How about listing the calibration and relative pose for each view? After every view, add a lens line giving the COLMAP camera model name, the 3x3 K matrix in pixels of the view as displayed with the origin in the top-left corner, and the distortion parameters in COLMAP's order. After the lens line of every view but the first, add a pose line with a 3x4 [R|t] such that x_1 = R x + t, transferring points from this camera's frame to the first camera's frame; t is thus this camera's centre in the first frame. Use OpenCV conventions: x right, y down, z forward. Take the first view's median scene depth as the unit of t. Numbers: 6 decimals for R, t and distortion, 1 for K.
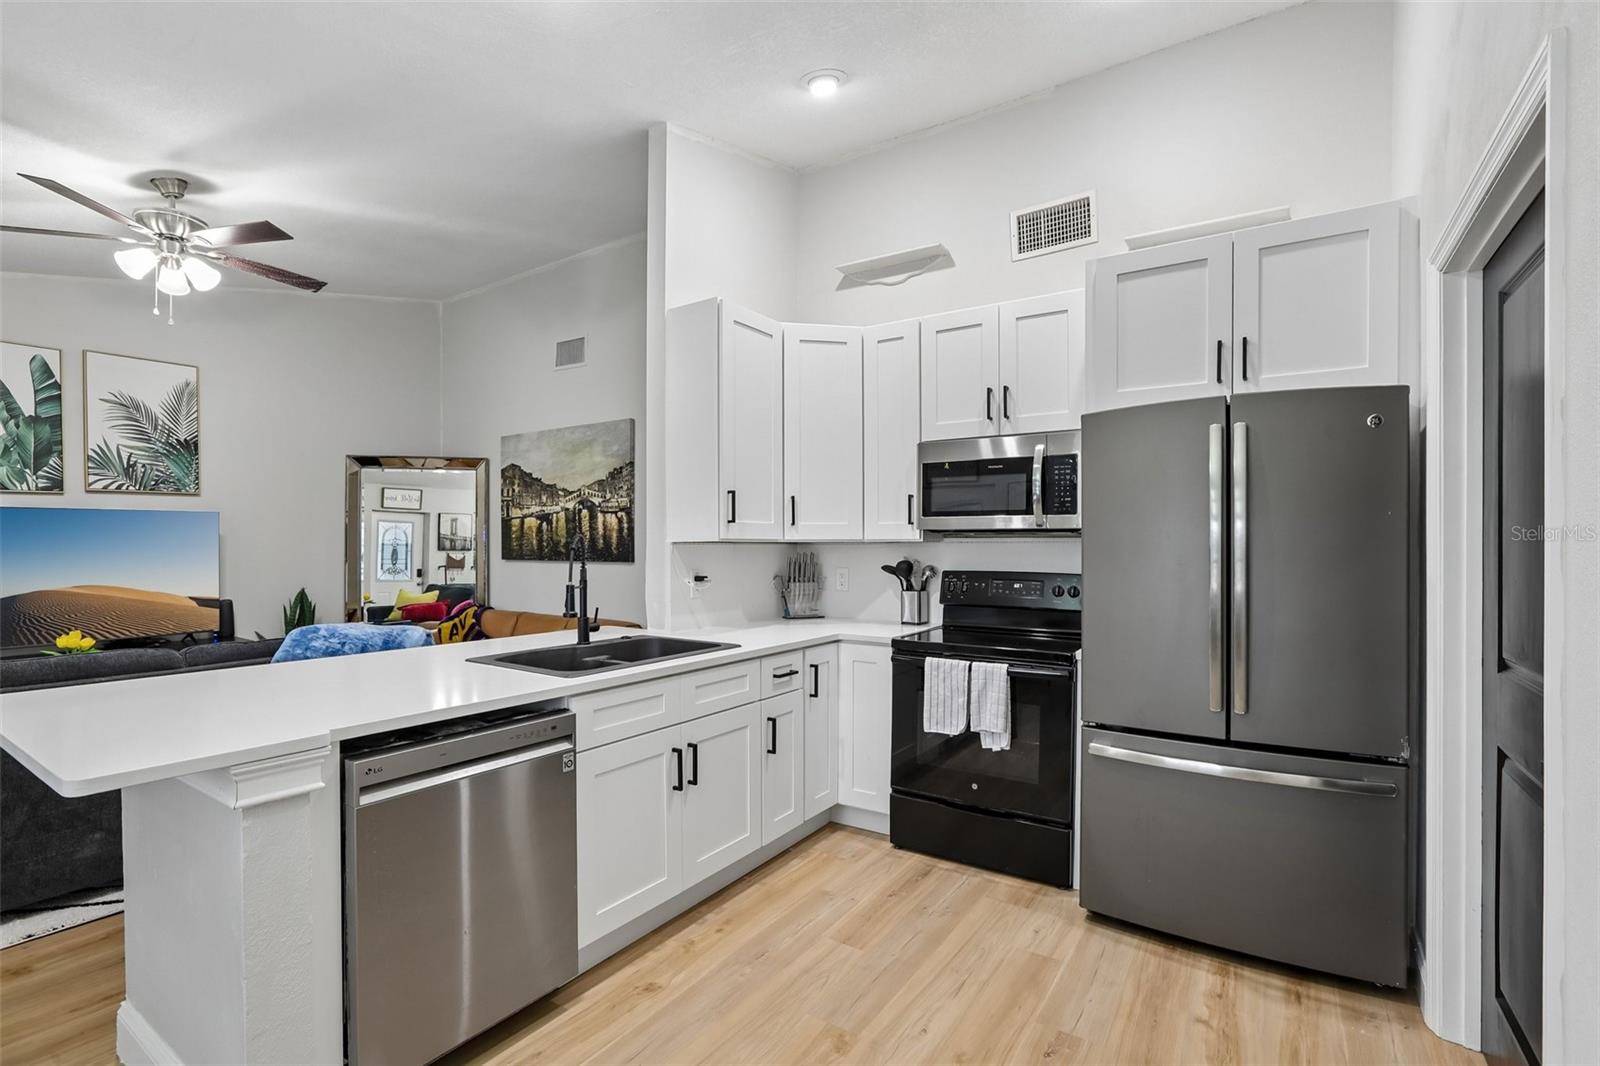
lens RADIAL K [[741.1, 0, 799.0], [0, 741.1, 543.4], [0, 0, 1]] dist [-0.039108, 0.012994]
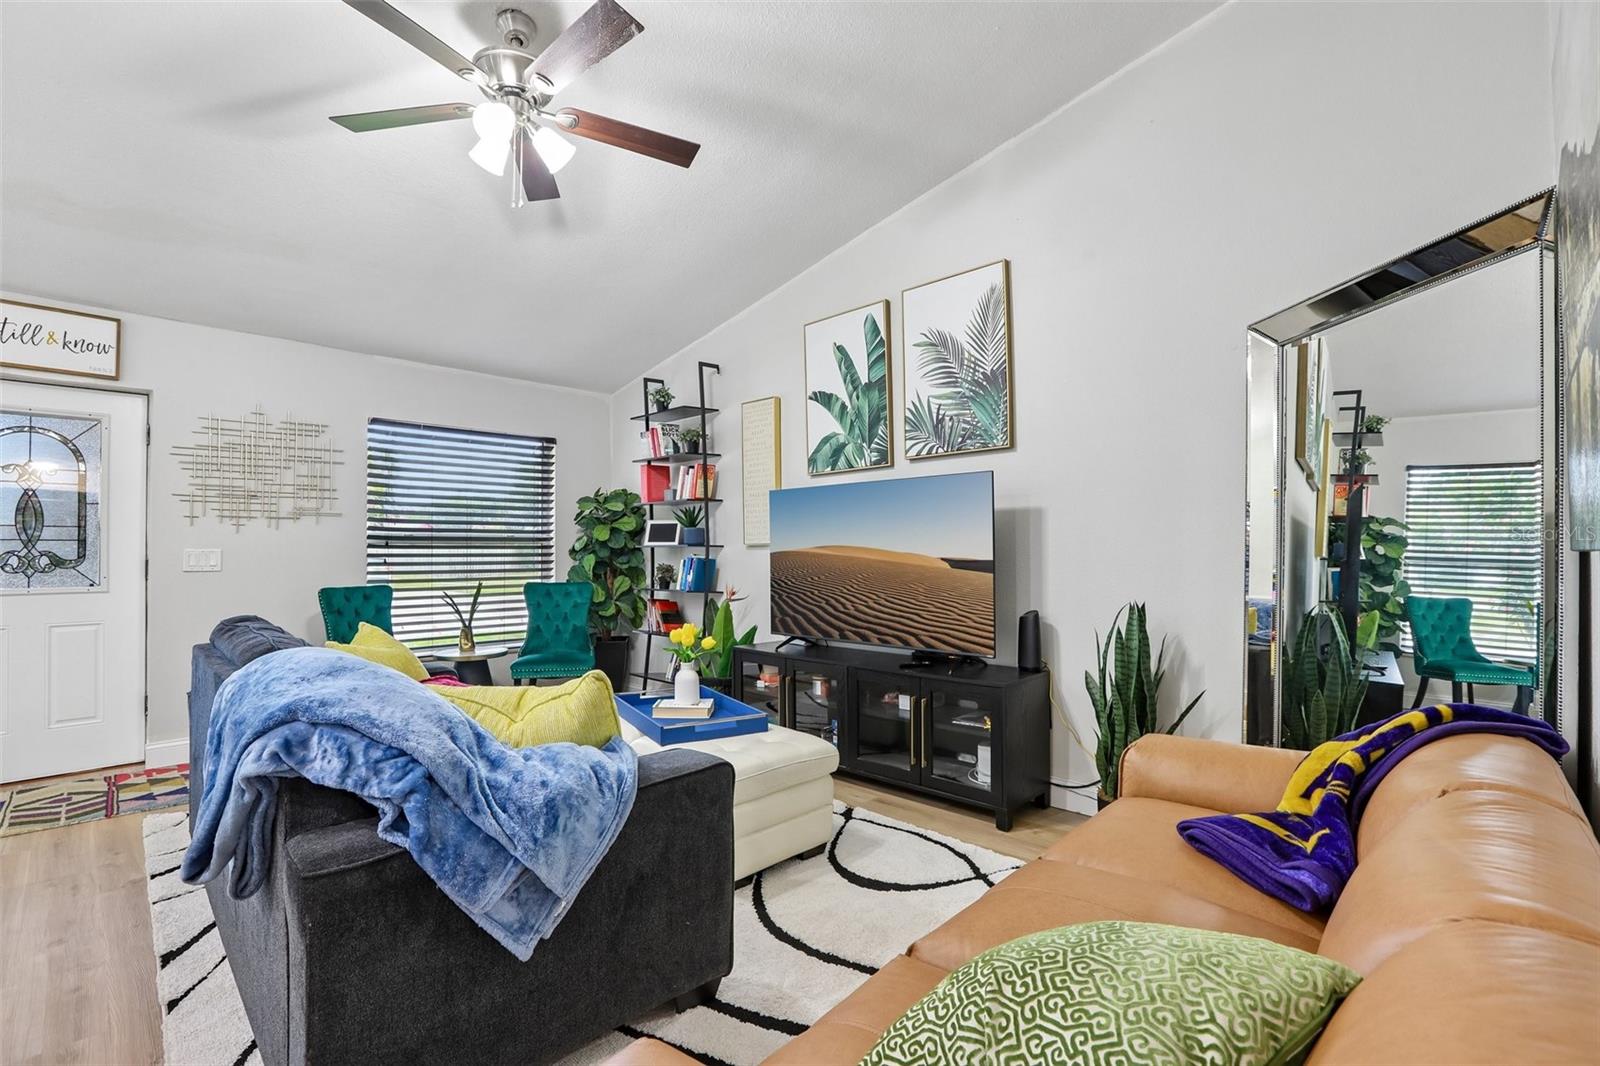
lens RADIAL K [[736.5, 0, 796.4], [0, 736.5, 539.3], [0, 0, 1]] dist [-0.064418, 0.030443]
pose [[-0.184242, -0.017246, -0.982730, -0.150441], [-0.004220, 0.999851, -0.016755, 0.030519], [0.982872, 0.001060, -0.184287, 1.028356]]
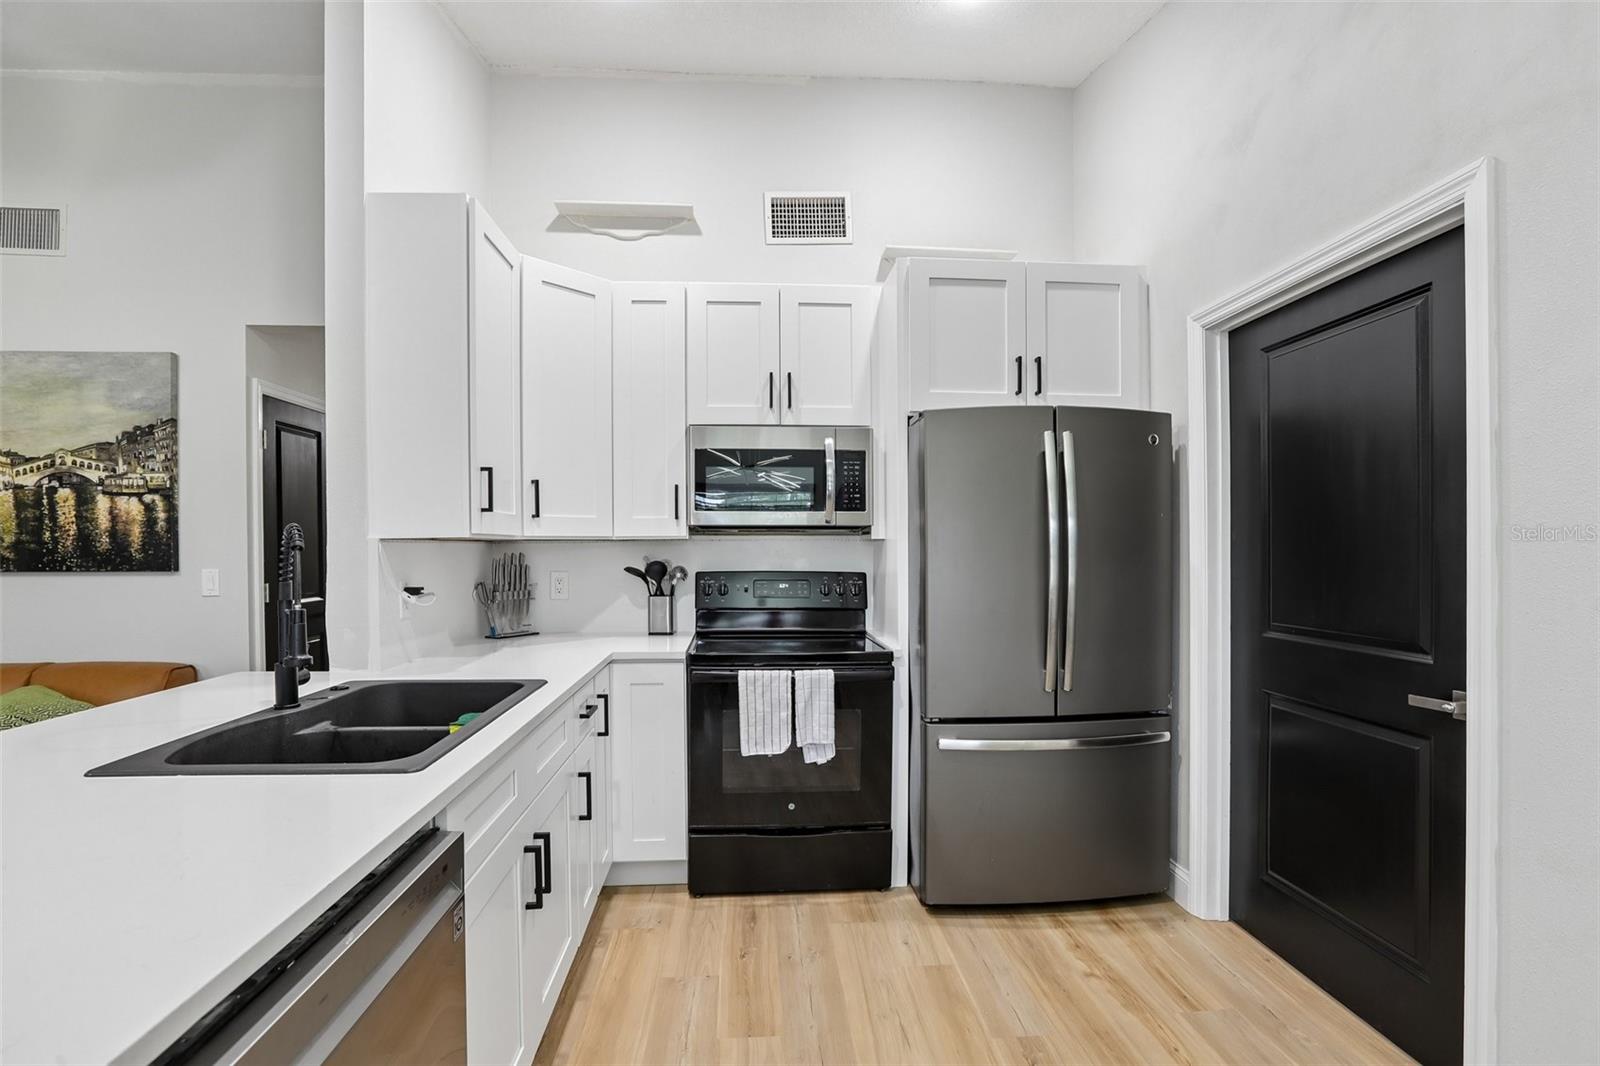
lens RADIAL K [[730.5, 0, 799.0], [0, 730.5, 549.8], [0, 0, 1]] dist [-0.050378, 0.016771]
pose [[0.790102, -0.005152, 0.612953, -0.196149], [0.002404, 0.999983, 0.005307, 0.004622], [-0.612970, -0.002719, 0.790101, 0.183012]]
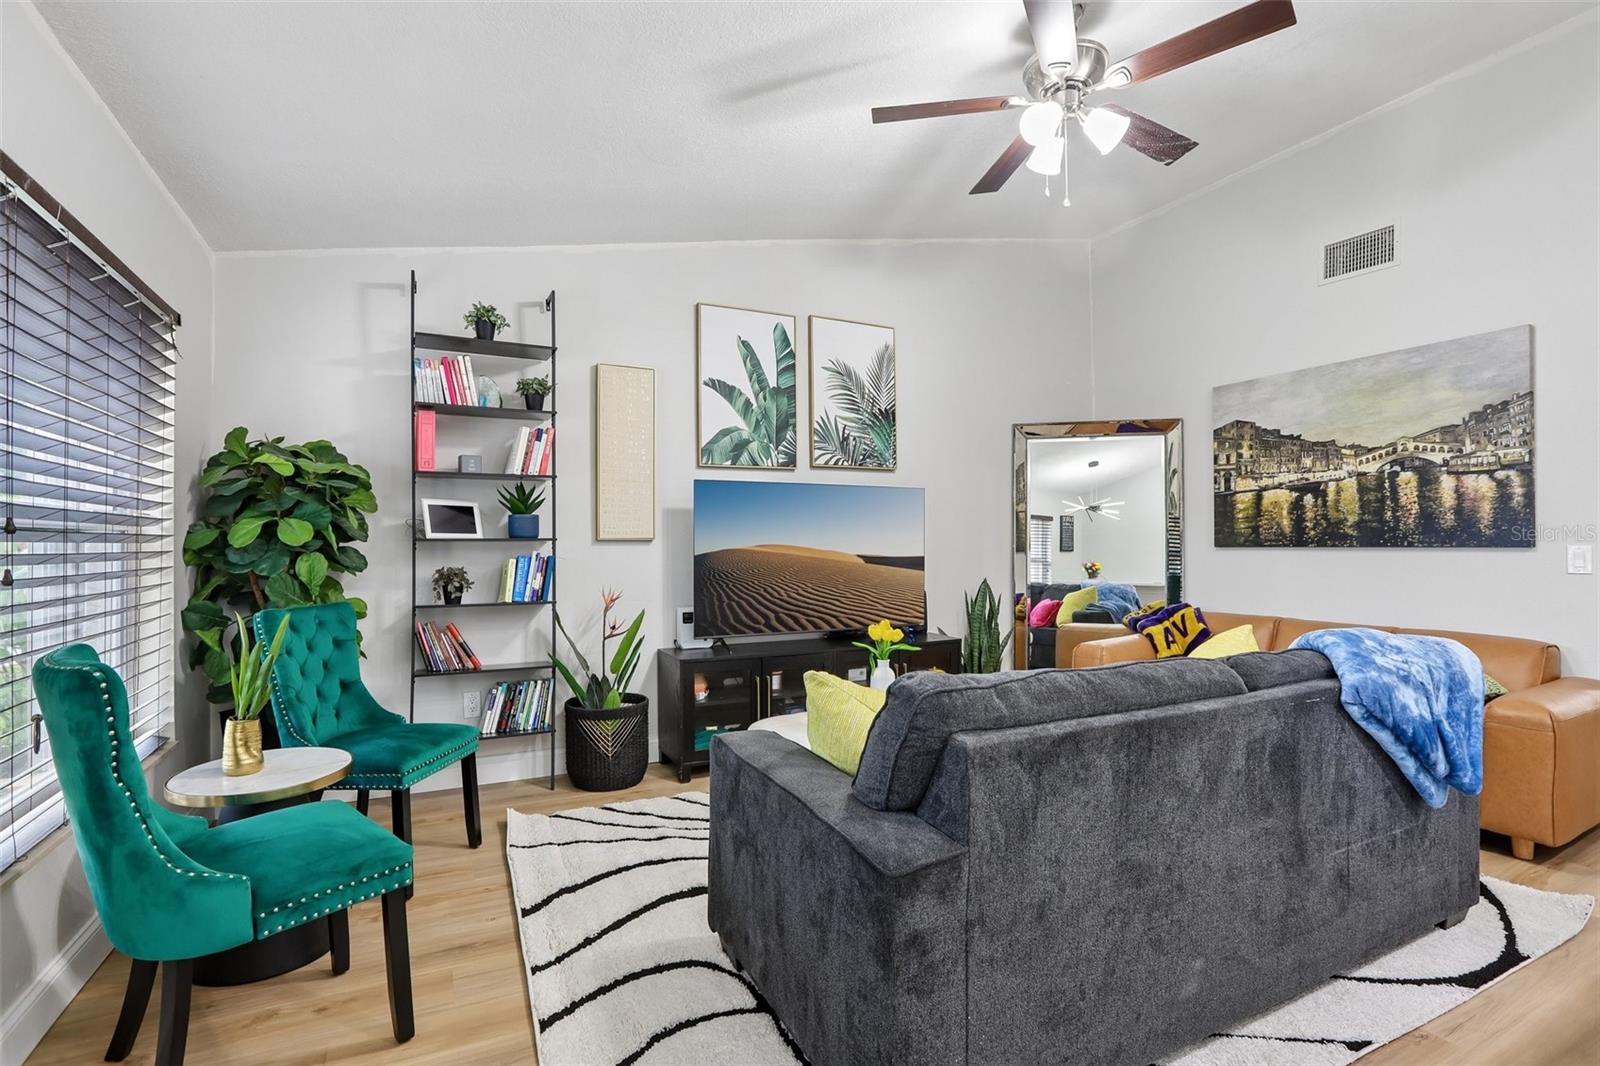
lens RADIAL K [[732.5, 0, 800.0], [0, 732.5, 533.0], [0, 0, 1]] dist [-0.046318, 0.016830]
pose [[0.876974, -0.007061, -0.480487, -0.550692], [-0.002373, 0.999816, -0.019022, 0.029376], [0.480533, 0.017822, 0.876796, 0.174482]]
